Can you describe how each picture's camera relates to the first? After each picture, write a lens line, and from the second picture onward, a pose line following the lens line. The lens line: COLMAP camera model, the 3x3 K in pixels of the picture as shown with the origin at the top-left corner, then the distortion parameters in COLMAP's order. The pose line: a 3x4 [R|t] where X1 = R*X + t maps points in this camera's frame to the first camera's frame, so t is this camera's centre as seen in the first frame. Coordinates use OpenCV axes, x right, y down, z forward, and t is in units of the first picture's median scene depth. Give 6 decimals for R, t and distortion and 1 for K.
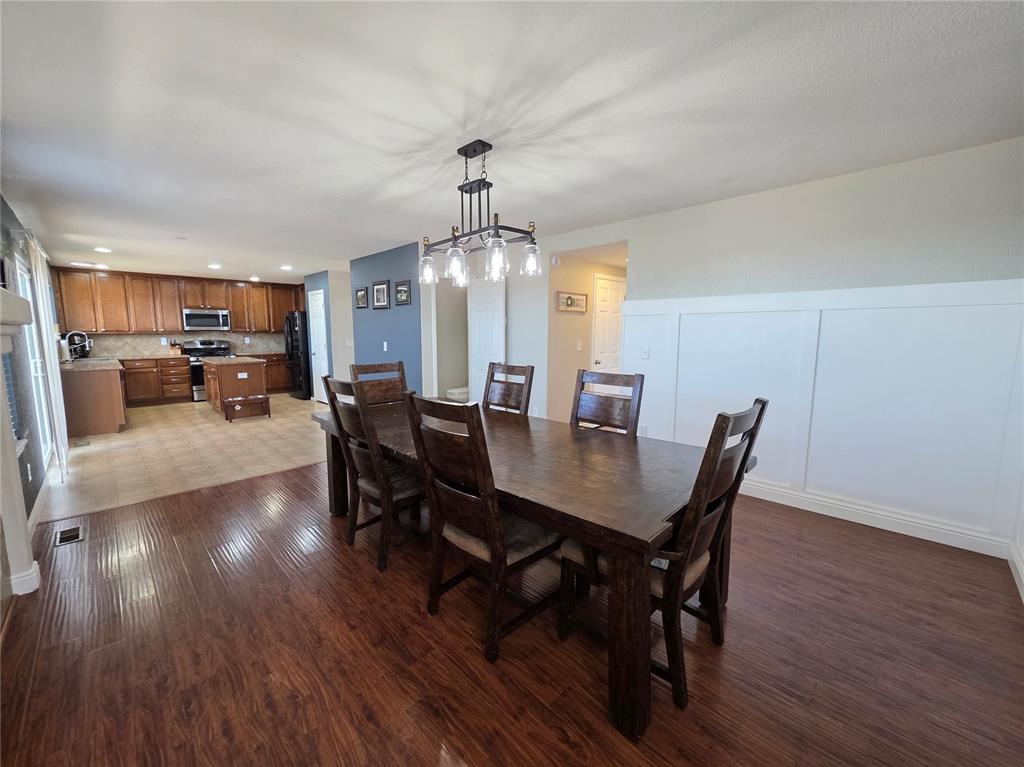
lens RADIAL K [[410.5, 0, 509.1], [0, 410.5, 381.5], [0, 0, 1]] dist [0.002268, 0.000081]
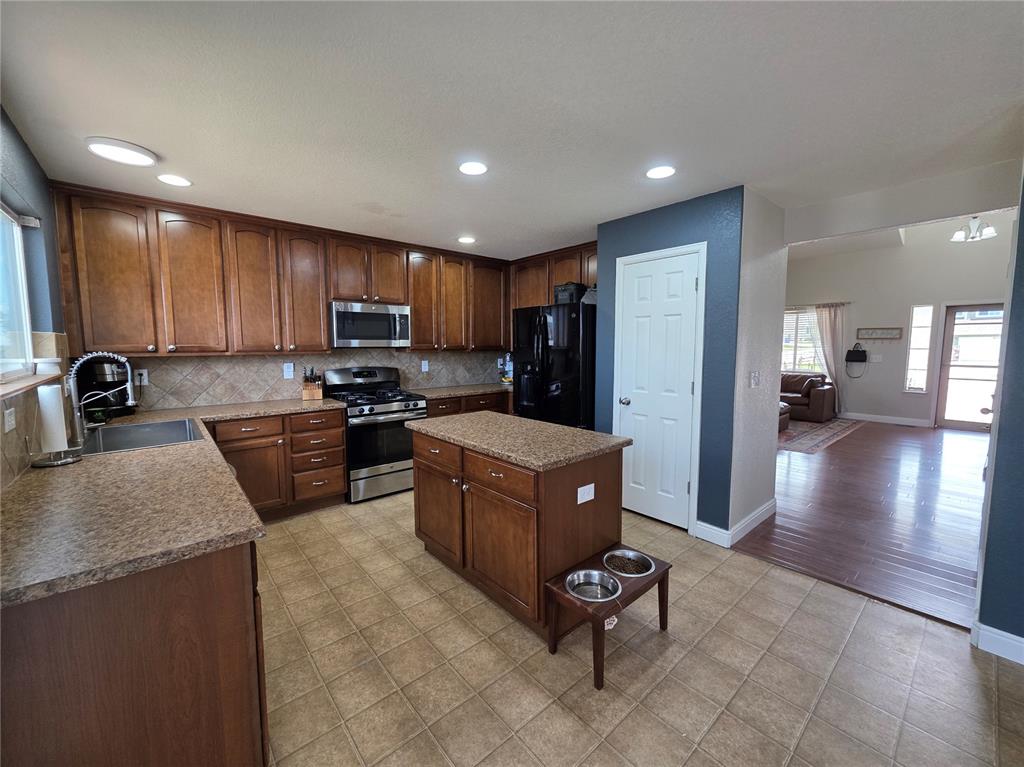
lens RADIAL K [[410.5, 0, 509.1], [0, 410.5, 381.5], [0, 0, 1]] dist [0.002268, 0.000081]
pose [[0.997112, 0.005798, -0.075720, -0.543040], [-0.008233, 0.999458, -0.031885, -0.071478], [0.075494, 0.032416, 0.996619, 0.541475]]
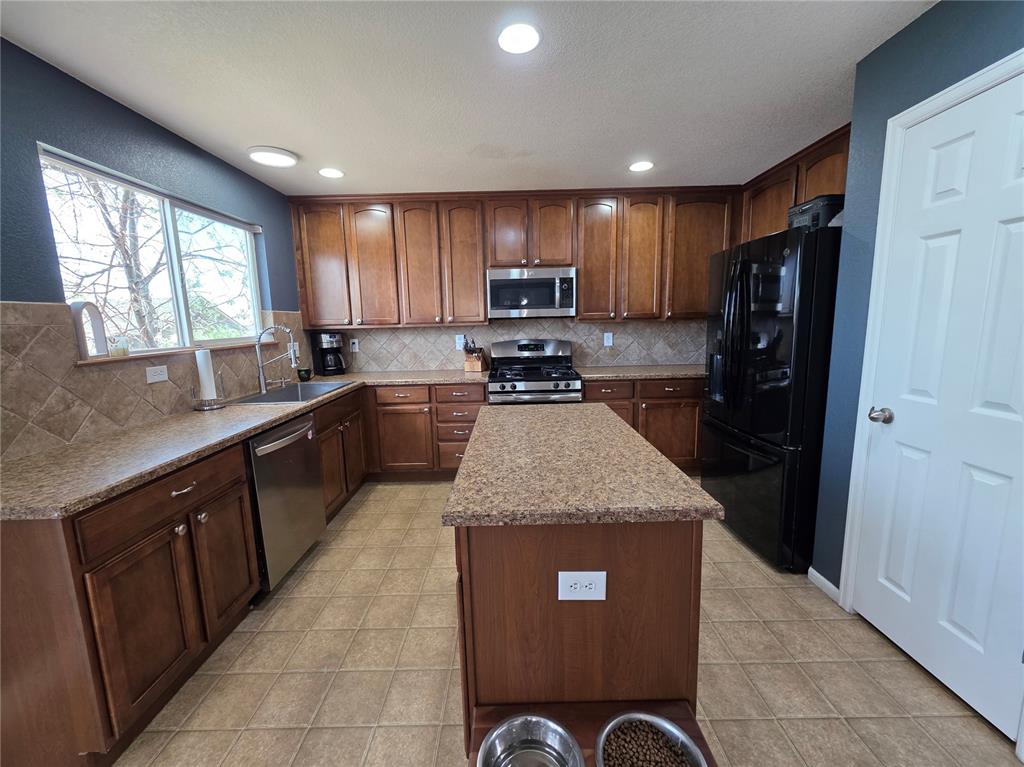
lens RADIAL K [[410.5, 0, 509.1], [0, 410.5, 381.5], [0, 0, 1]] dist [0.002268, 0.000081]
pose [[0.704708, 0.087954, -0.704025, -0.445143], [-0.063510, 0.996123, 0.060875, -0.083304], [0.706649, 0.001814, 0.707561, 0.685499]]
